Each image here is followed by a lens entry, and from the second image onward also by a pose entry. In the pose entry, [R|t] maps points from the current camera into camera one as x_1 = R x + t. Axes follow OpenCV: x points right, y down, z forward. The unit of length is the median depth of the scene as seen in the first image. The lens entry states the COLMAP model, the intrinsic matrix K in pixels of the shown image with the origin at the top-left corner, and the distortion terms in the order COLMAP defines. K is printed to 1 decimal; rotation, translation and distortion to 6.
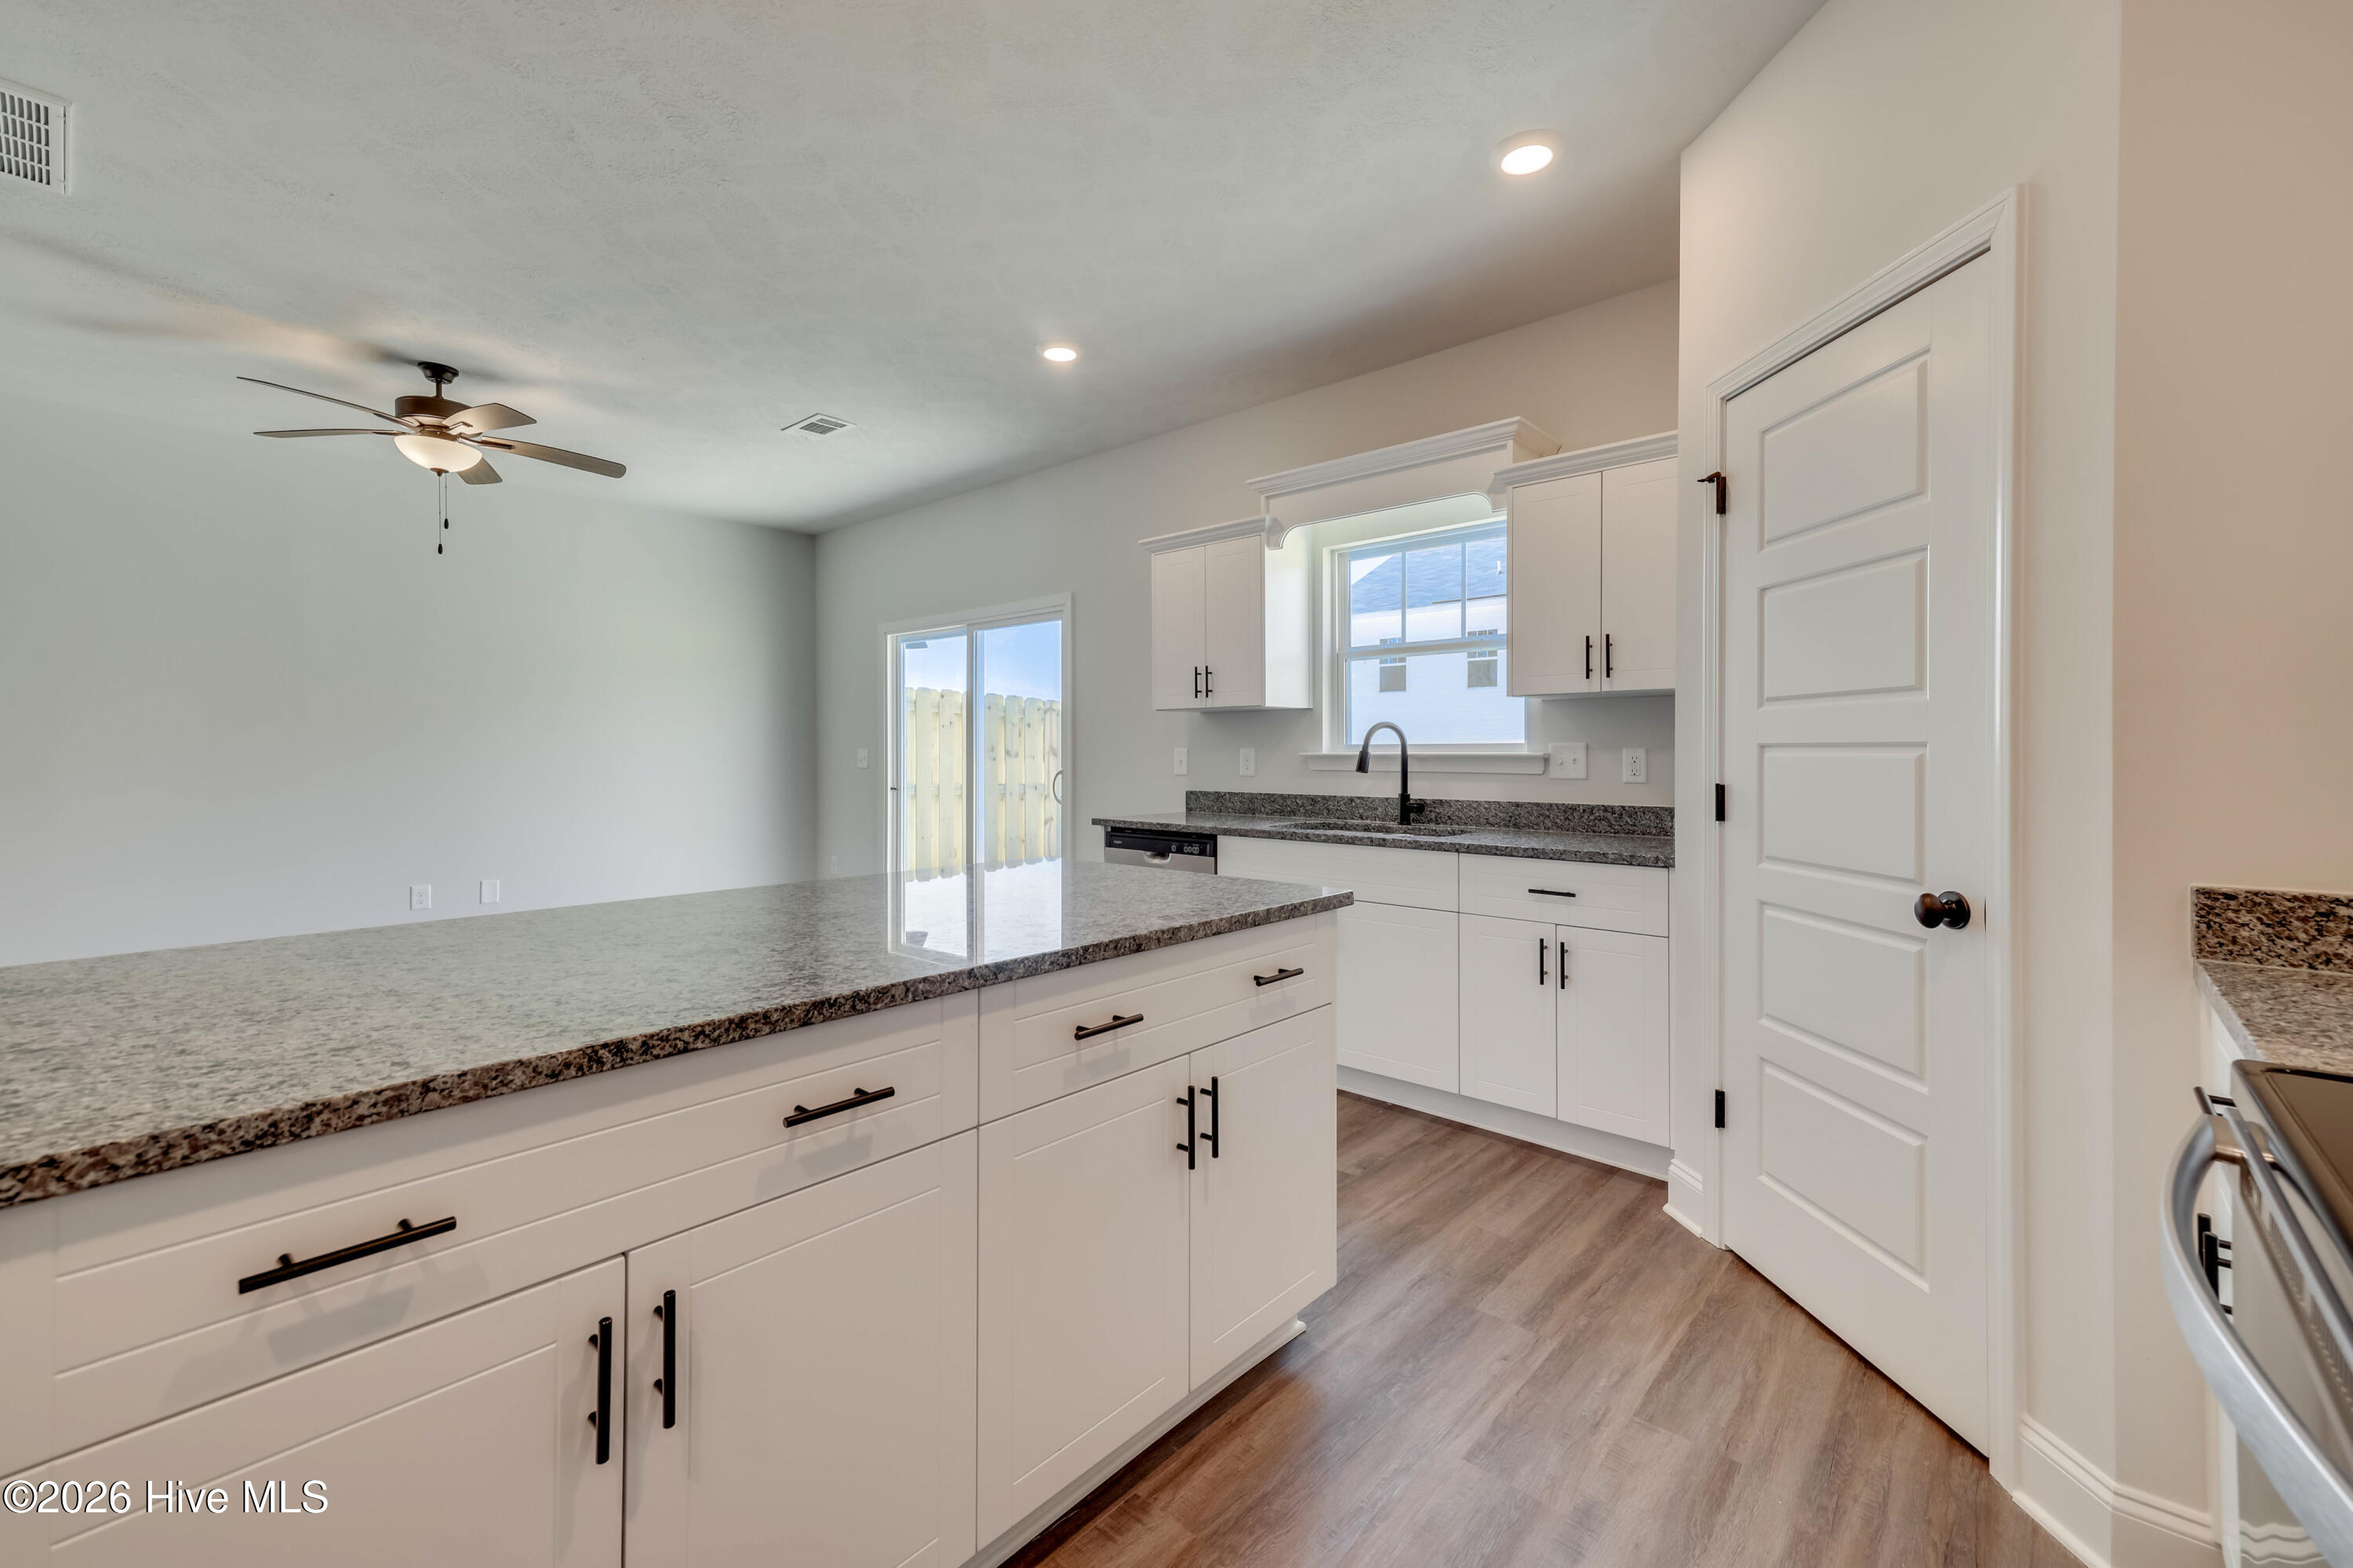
lens RADIAL K [[973.9, 0, 1177.5], [0, 973.9, 755.0], [0, 0, 1]] dist [0.016307, 0.000058]
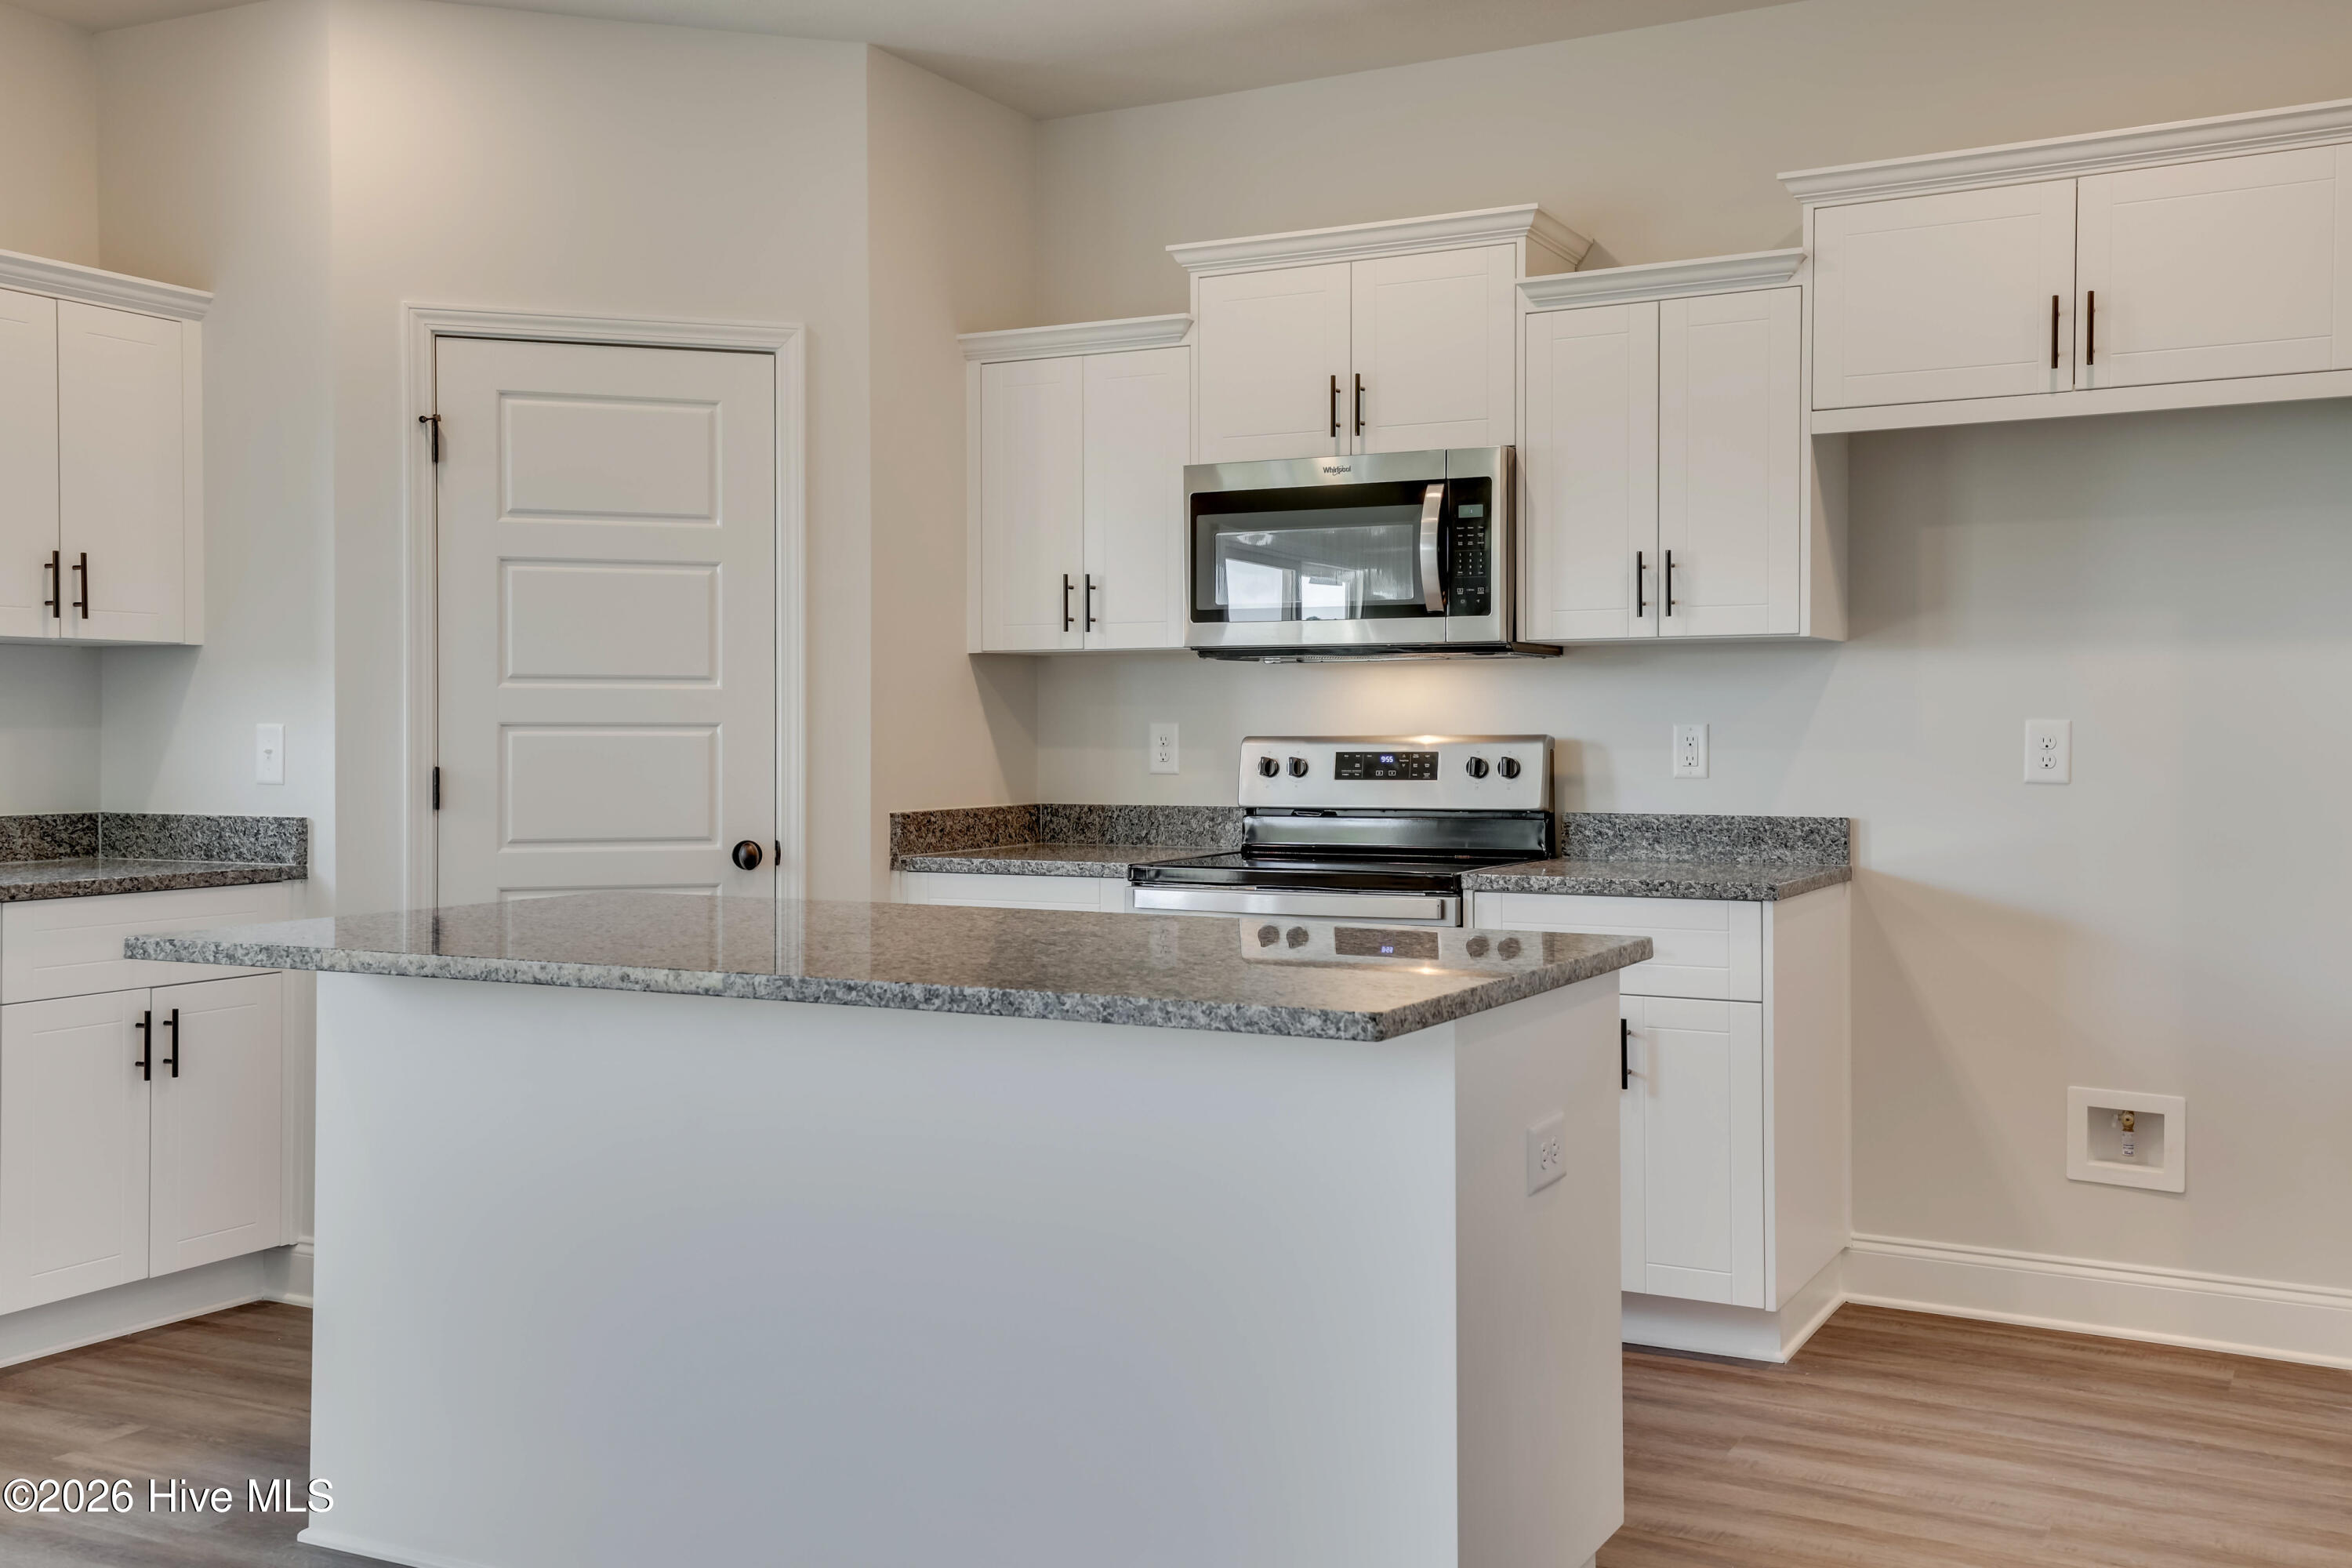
lens RADIAL K [[2237.8, 0, 1173.3], [0, 2237.8, 748.7], [0, 0, 1]] dist [0.083177, 0.002827]
pose [[-0.241385, -0.007038, 0.970404, -0.955421], [0.002870, 0.999964, 0.007966, -0.001027], [-0.970425, 0.004708, -0.241356, 0.509146]]
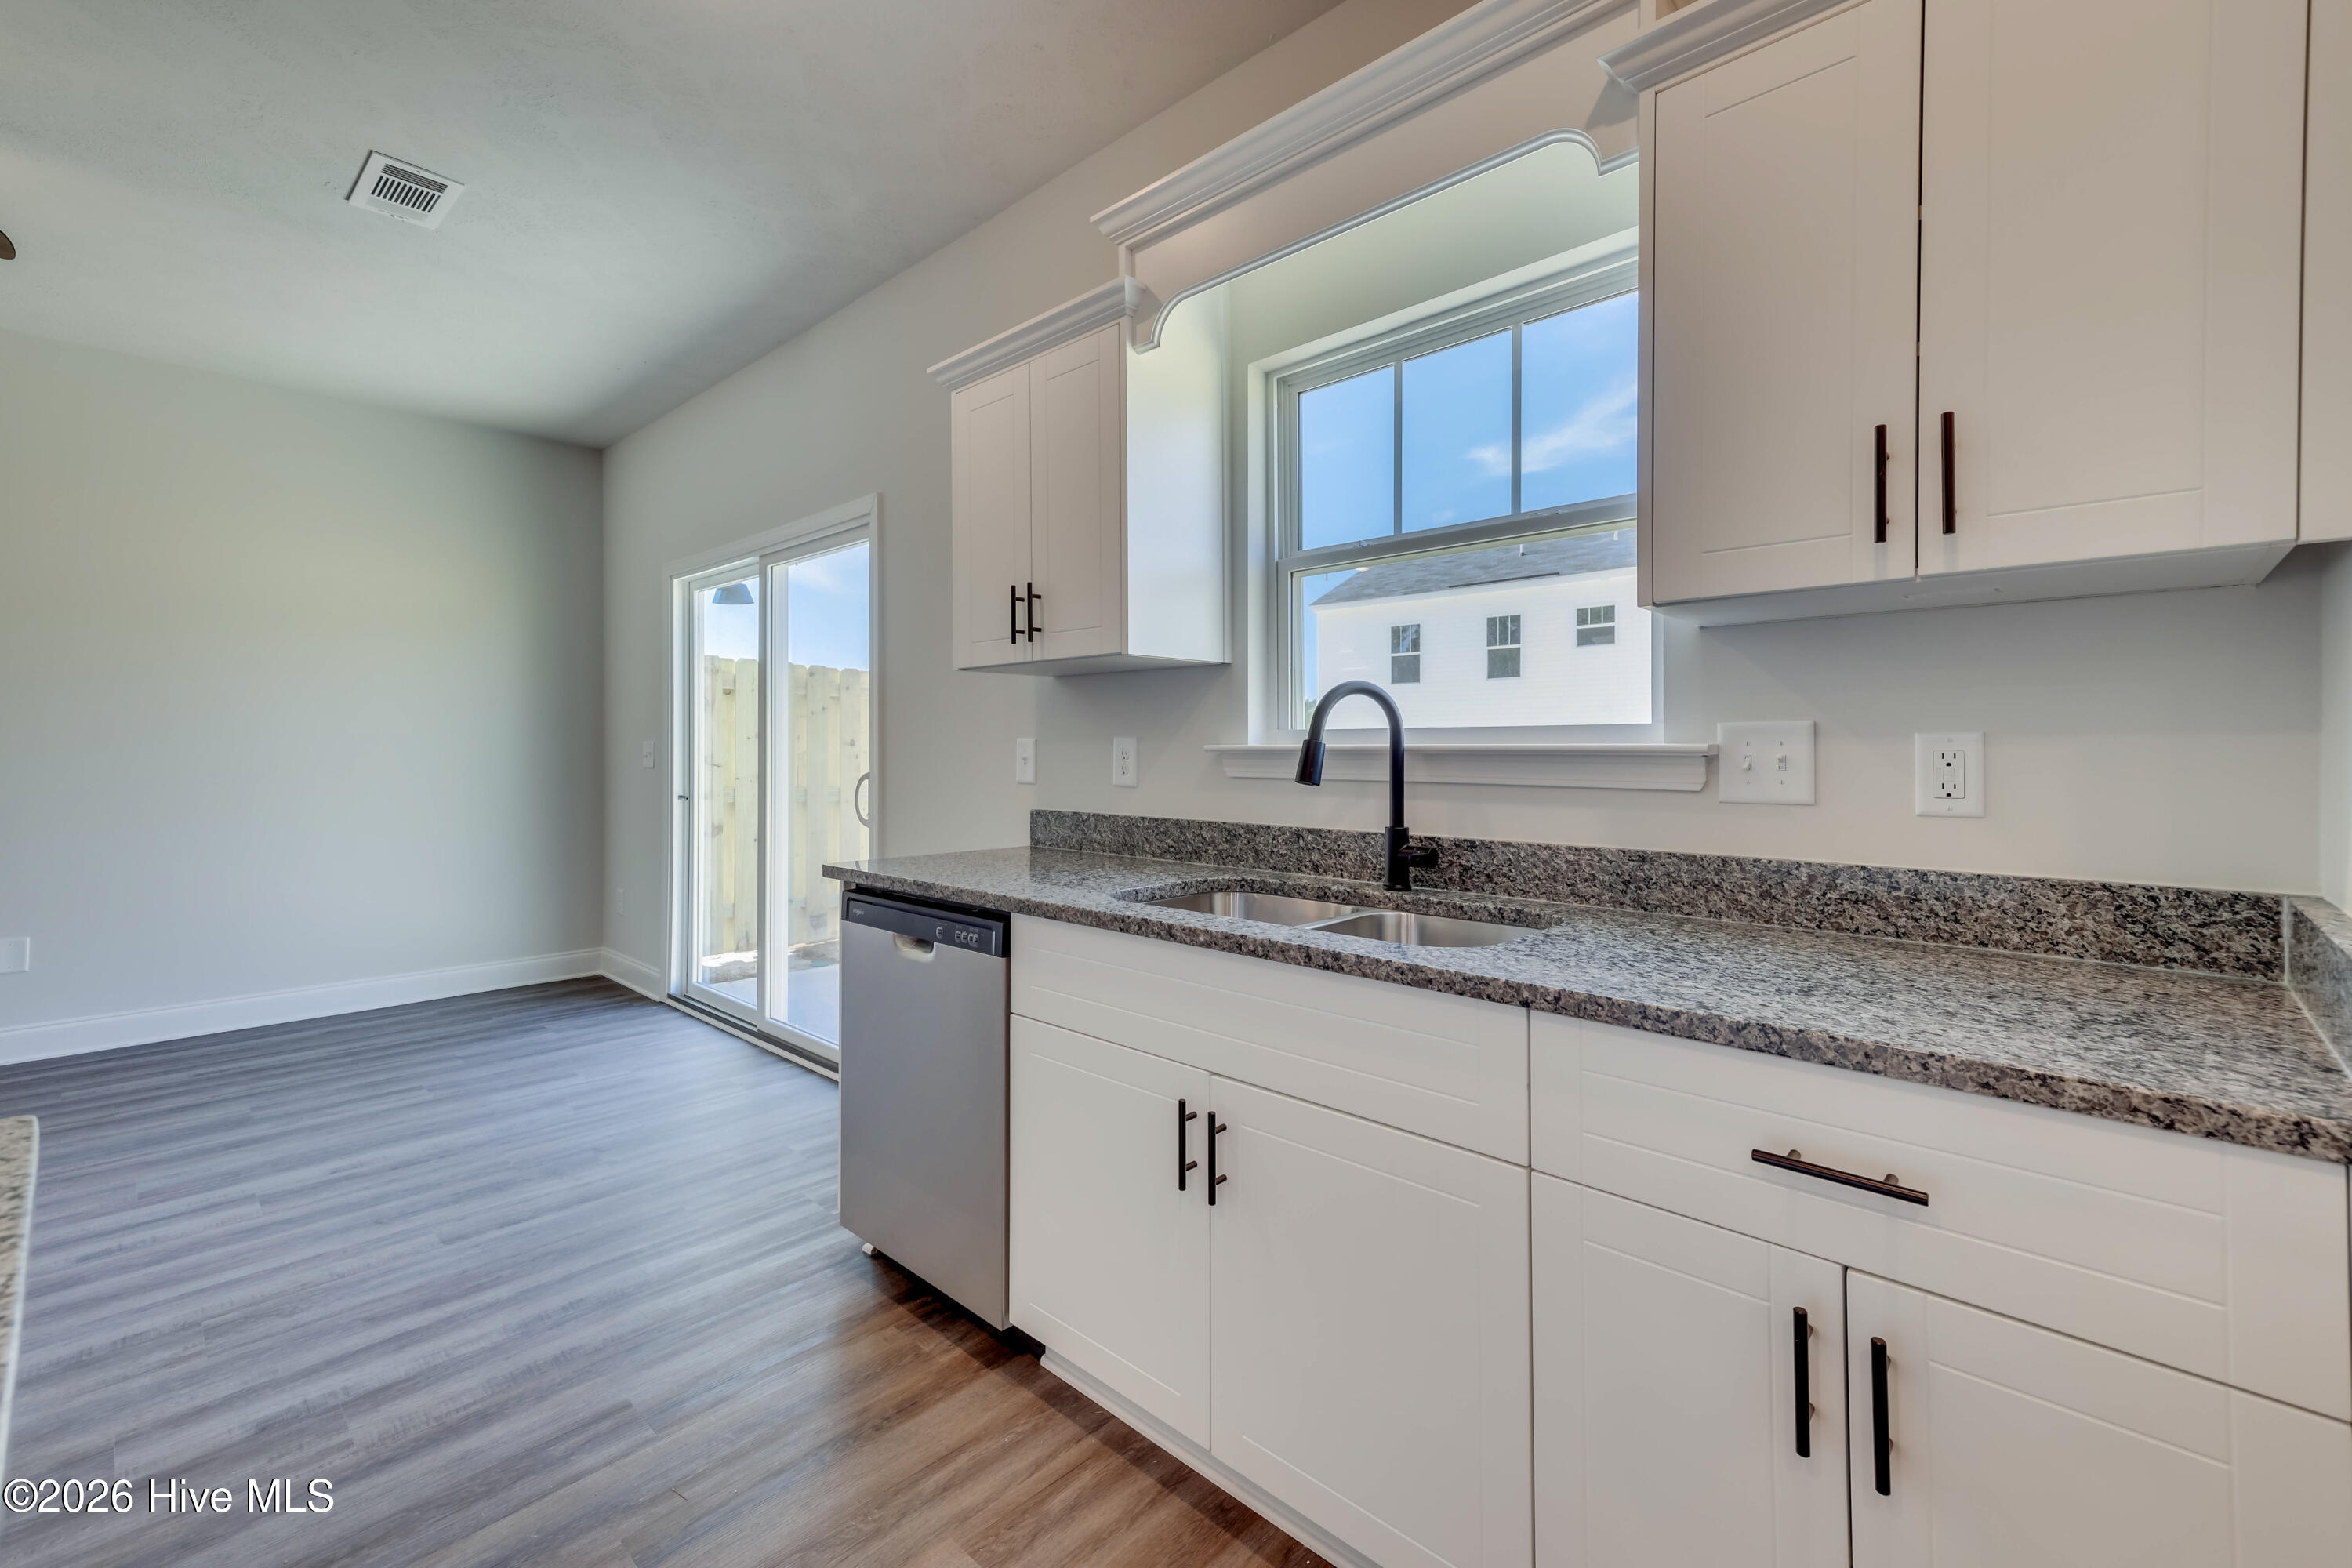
lens RADIAL K [[979.2, 0, 1171.4], [0, 979.2, 740.5], [0, 0, 1]] dist [0.019023, 0.000223]
pose [[0.999880, 0.000812, -0.015451, 0.122456], [-0.000981, 0.999939, -0.010958, 0.001405], [0.015441, 0.010971, 0.999821, 0.486224]]
